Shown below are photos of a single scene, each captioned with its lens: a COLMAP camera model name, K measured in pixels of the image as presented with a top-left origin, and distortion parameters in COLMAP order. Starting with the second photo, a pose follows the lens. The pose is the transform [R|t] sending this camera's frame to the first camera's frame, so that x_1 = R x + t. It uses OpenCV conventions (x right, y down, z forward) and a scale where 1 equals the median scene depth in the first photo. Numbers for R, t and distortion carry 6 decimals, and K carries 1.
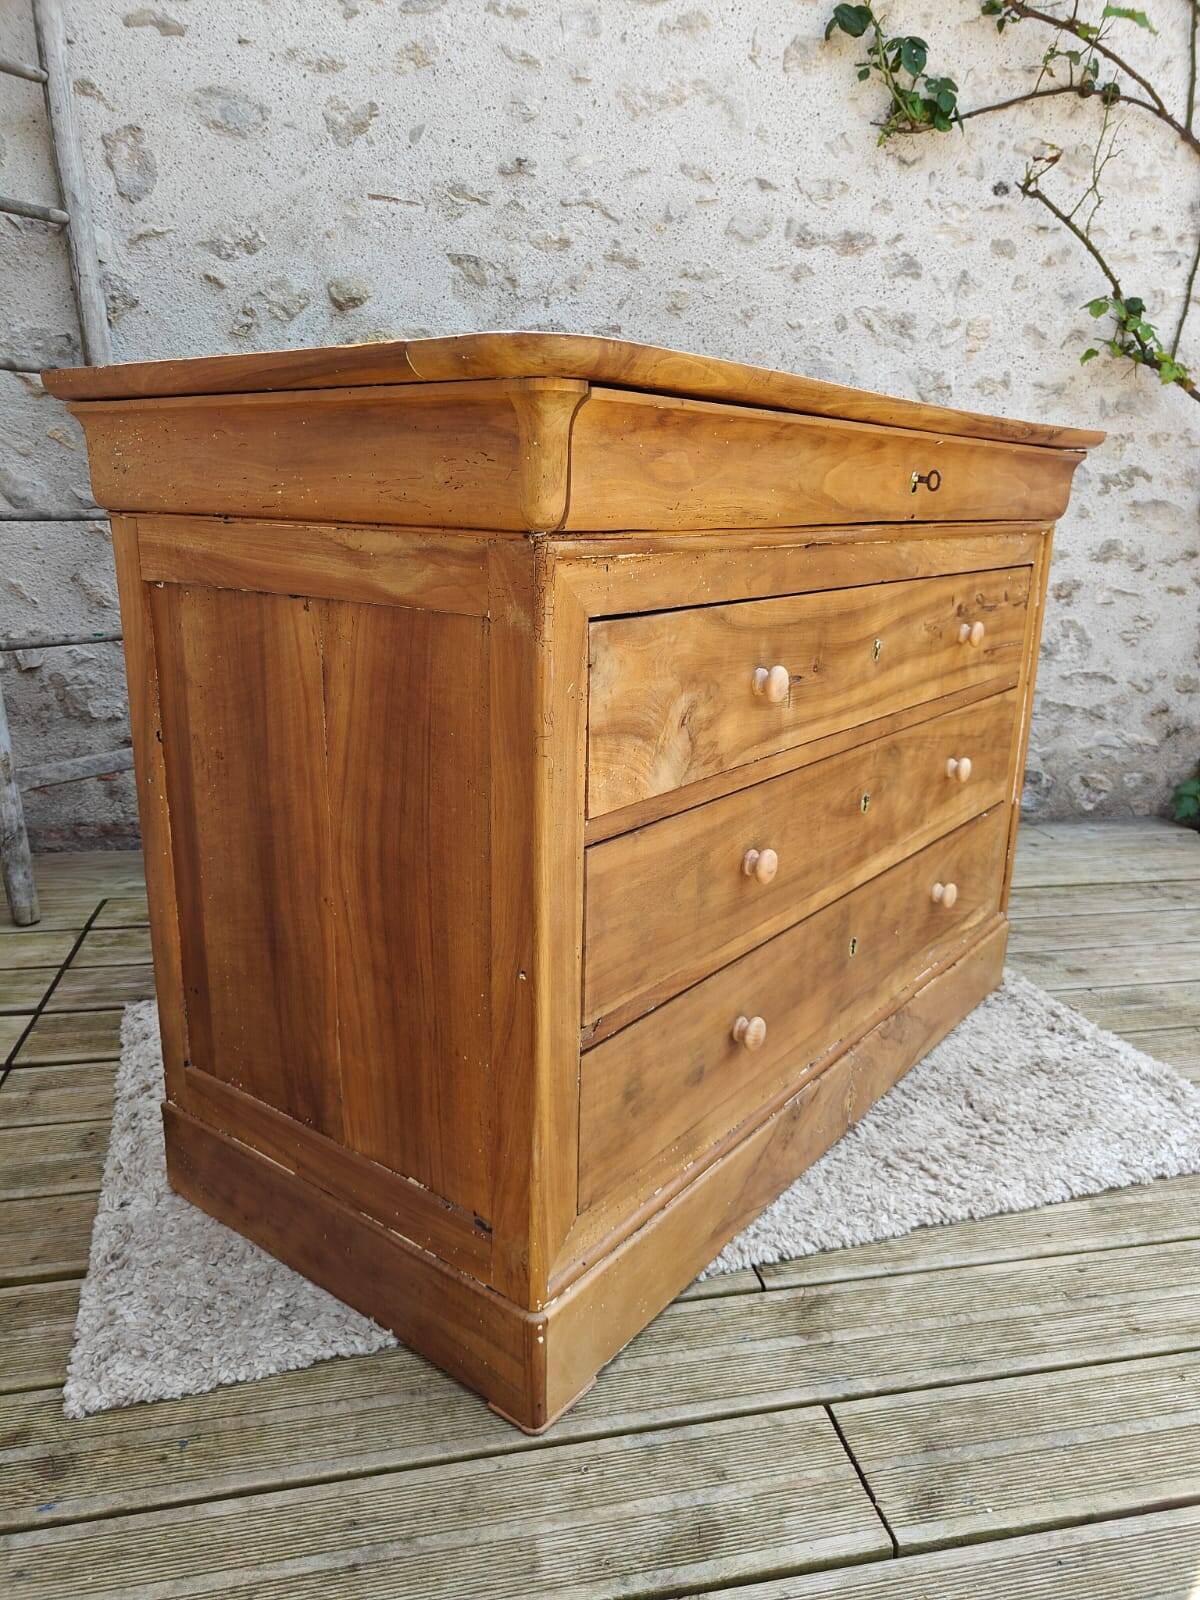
lens RADIAL K [[1120.7, 0, 612.1], [0, 1120.7, 803.7], [0, 0, 1]] dist [0.008222, -0.006529]
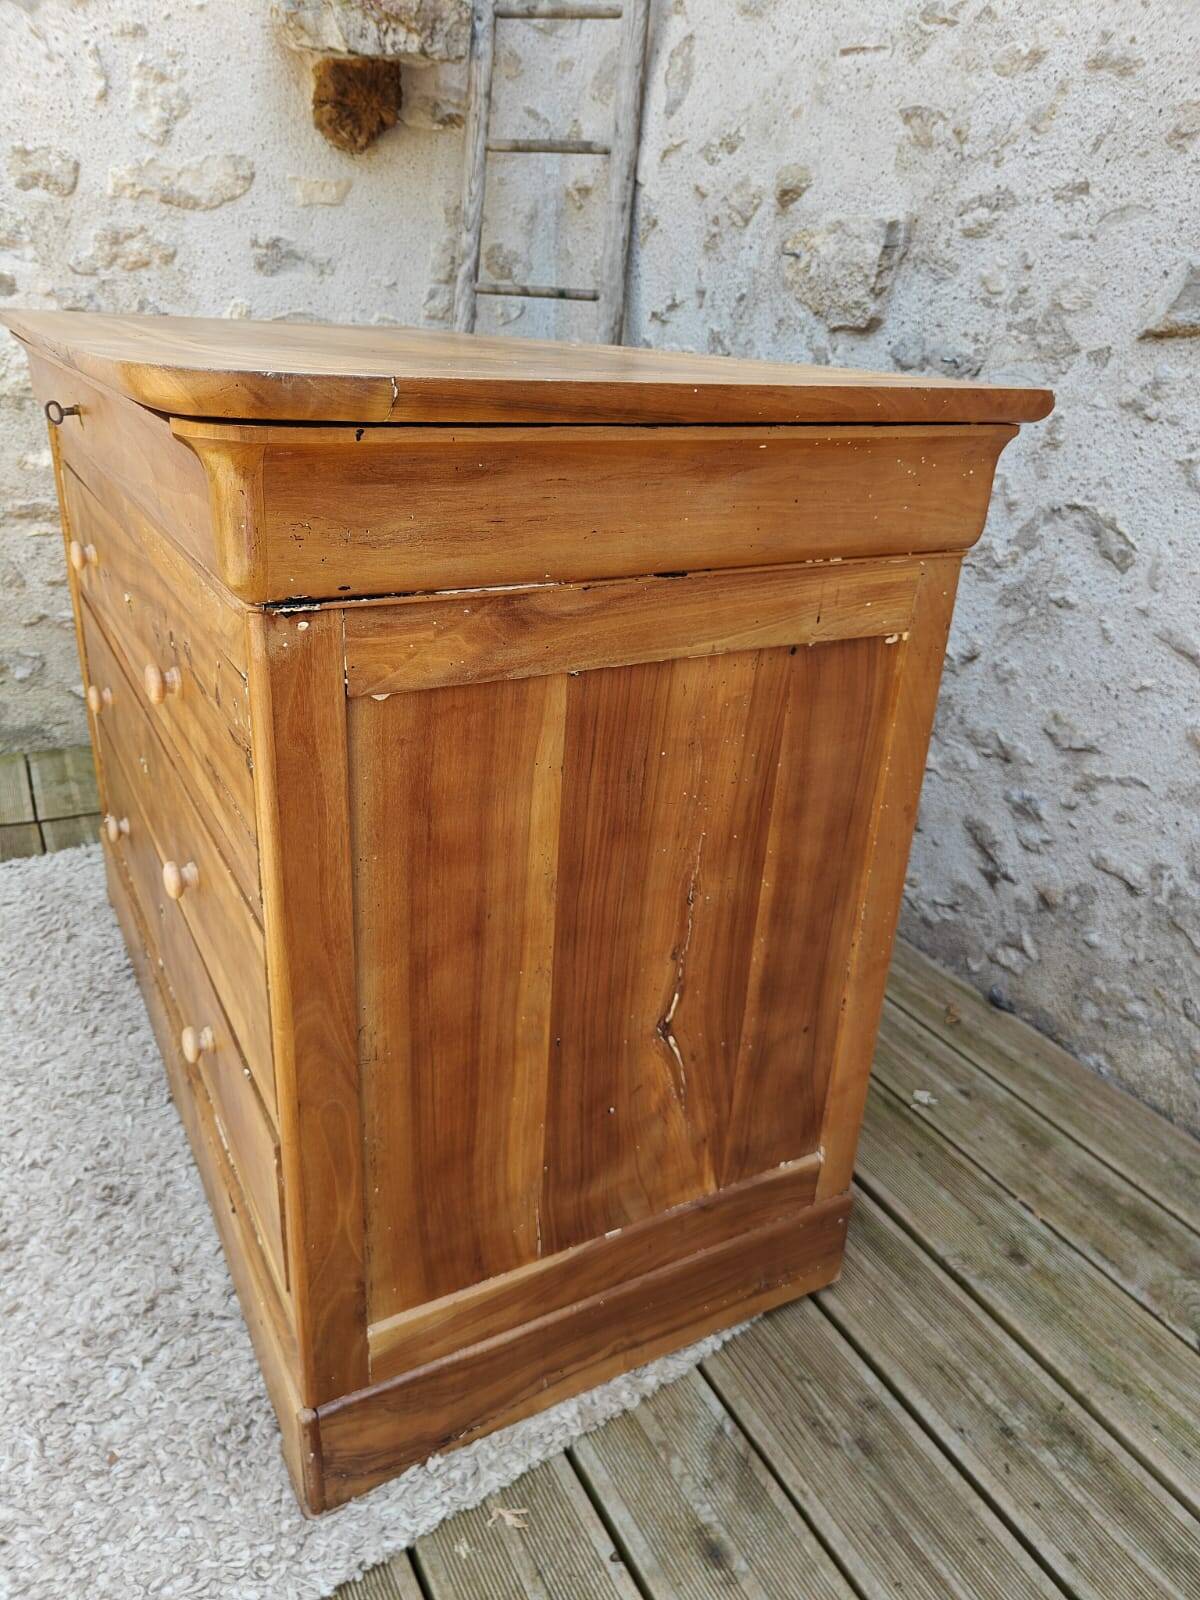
lens RADIAL K [[1120.7, 0, 602.5], [0, 1120.7, 802.9], [0, 0, 1]] dist [0.008222, -0.006529]
pose [[0.285626, 0.366993, -0.885287, 0.643513], [-0.311165, 0.909235, 0.276528, -0.228150], [0.906418, 0.196487, 0.373897, 0.662717]]
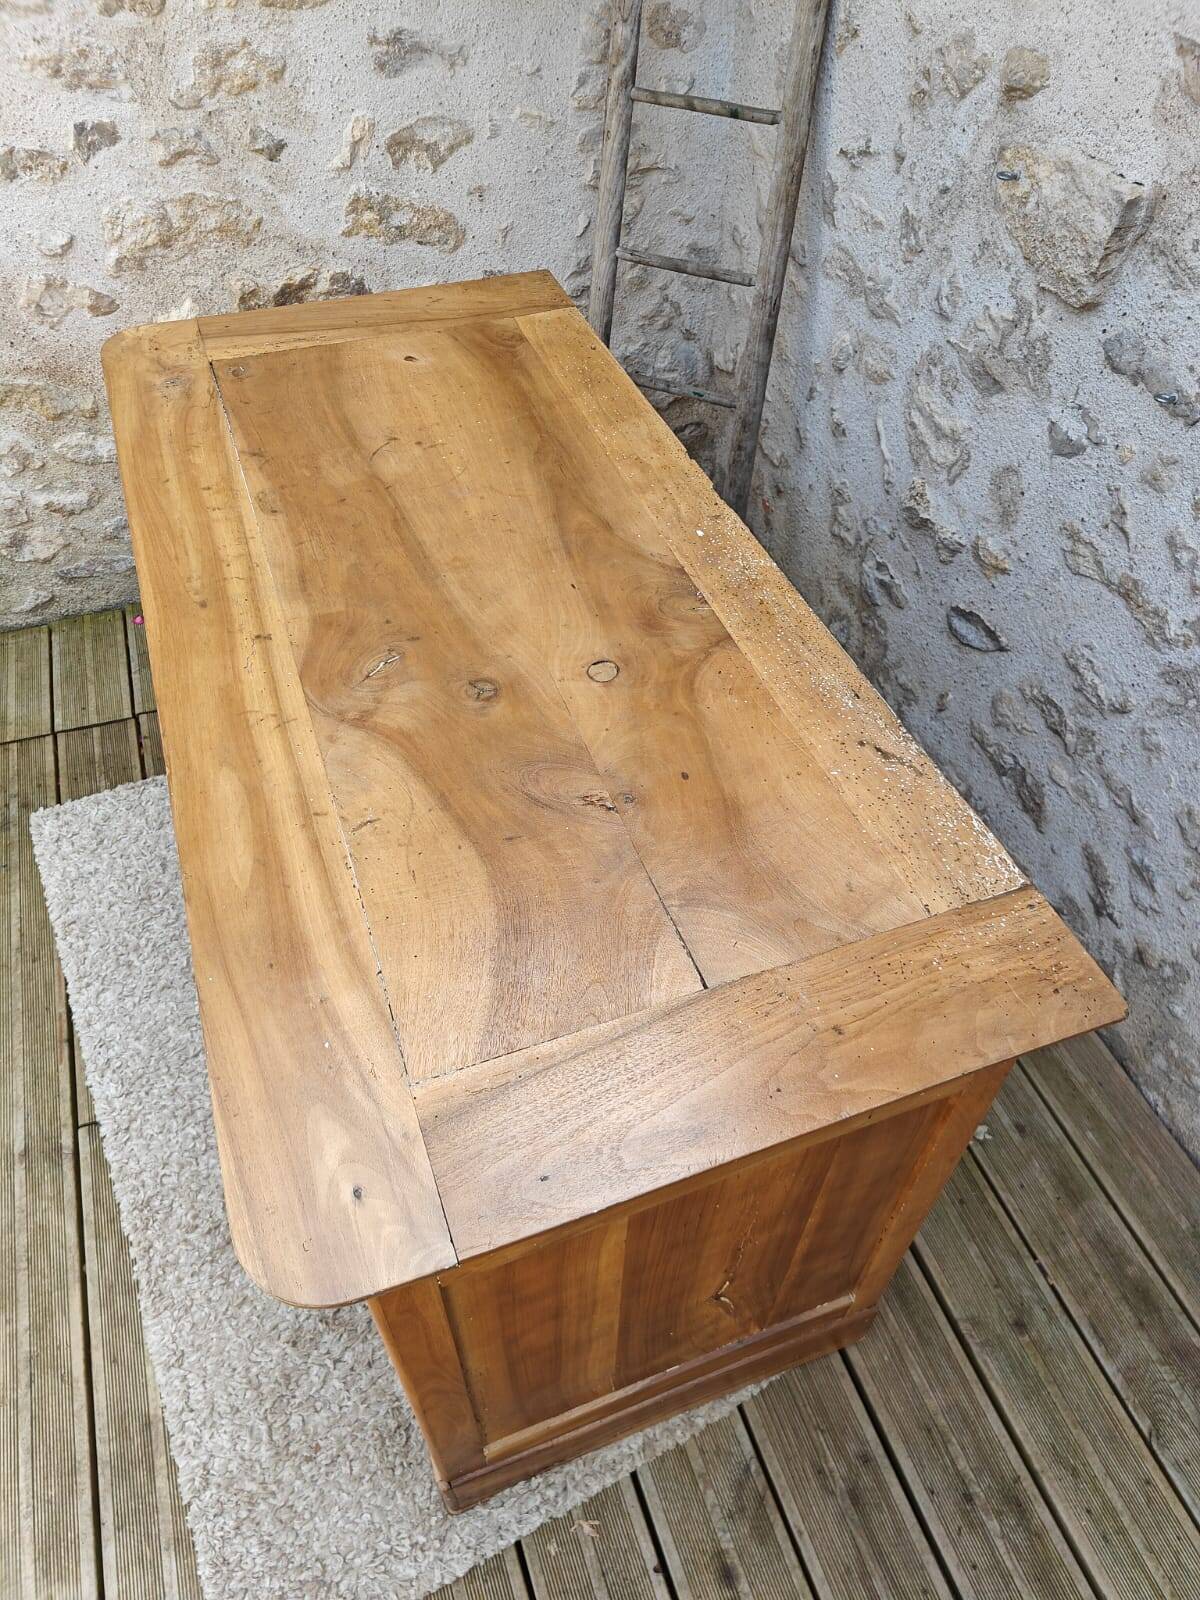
lens RADIAL K [[1120.7, 0, 607.1], [0, 1120.7, 798.9], [0, 0, 1]] dist [0.008222, -0.006529]
pose [[0.139175, 0.714483, -0.685671, 0.489900], [-0.288171, 0.691665, 0.662237, -0.535870], [0.947411, 0.105424, 0.302156, 0.628319]]
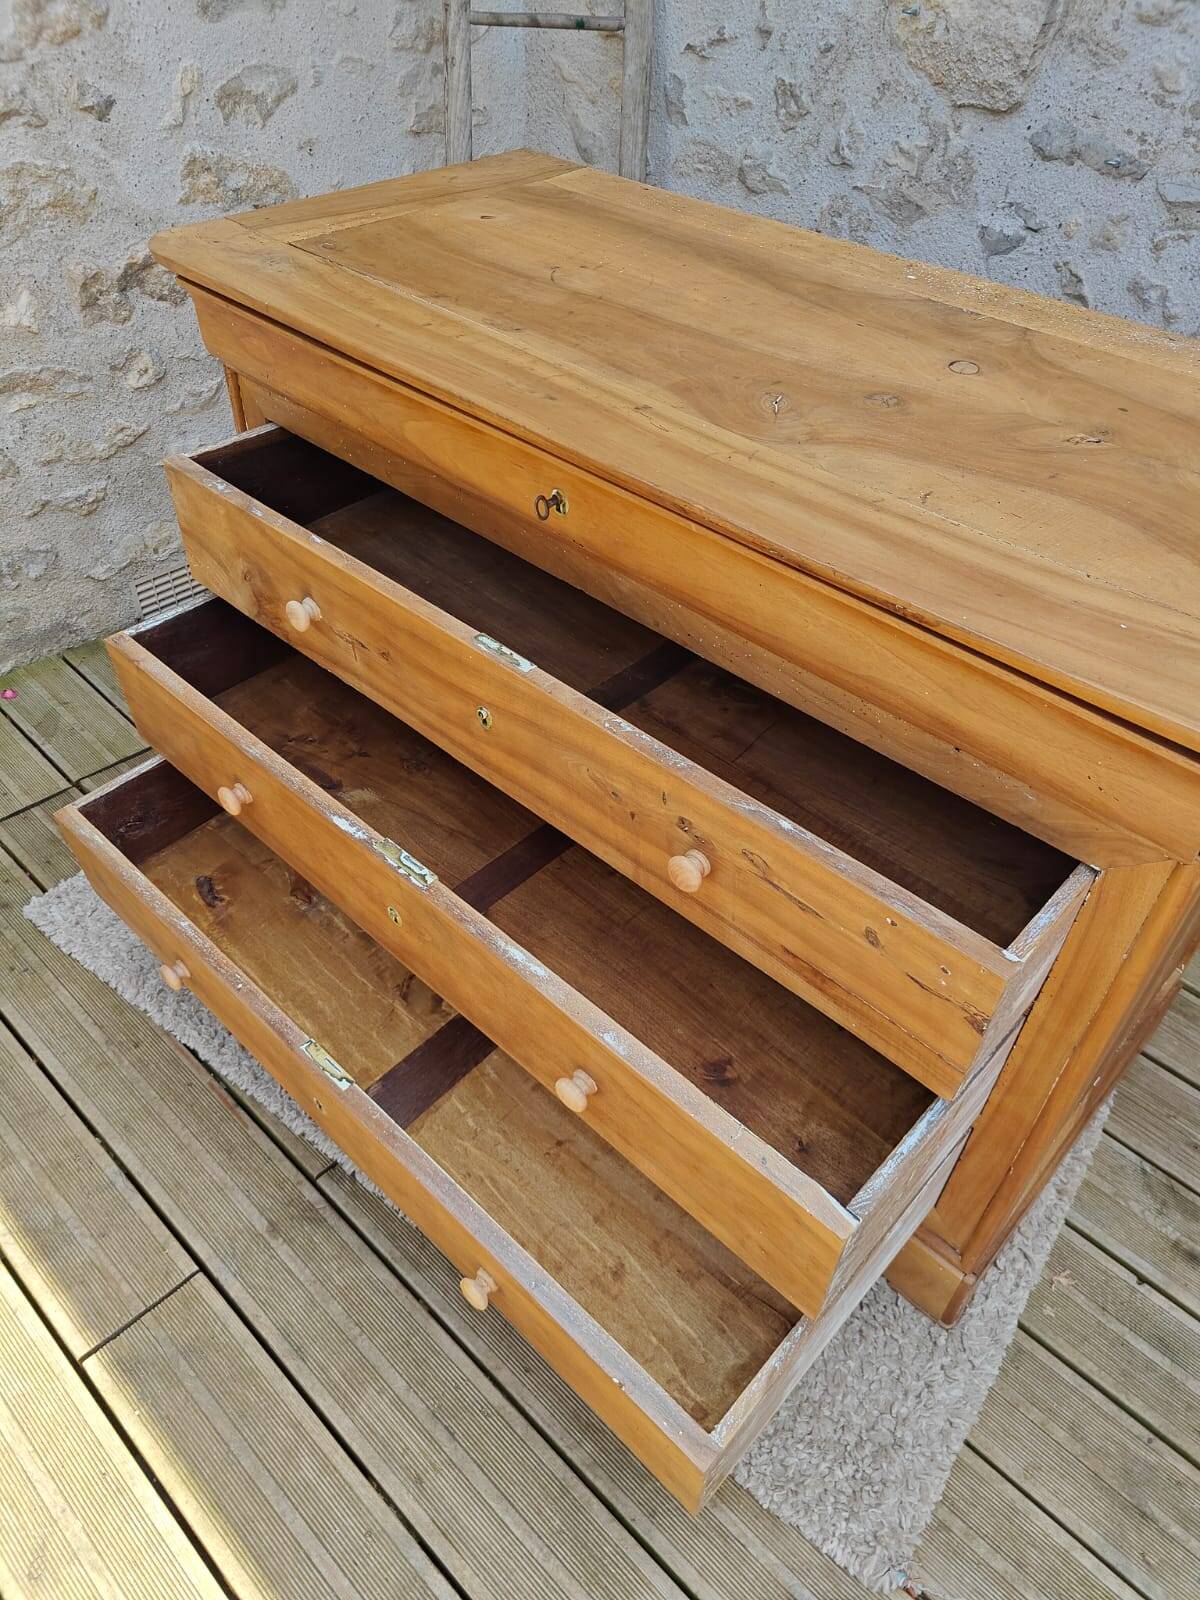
lens RADIAL K [[1120.7, 0, 604.4], [0, 1120.7, 806.0], [0, 0, 1]] dist [0.008222, -0.006529]
pose [[0.563534, 0.554806, -0.612062, 0.441637], [-0.244159, 0.819671, 0.518194, -0.315467], [0.789187, -0.142580, 0.597373, 0.318660]]
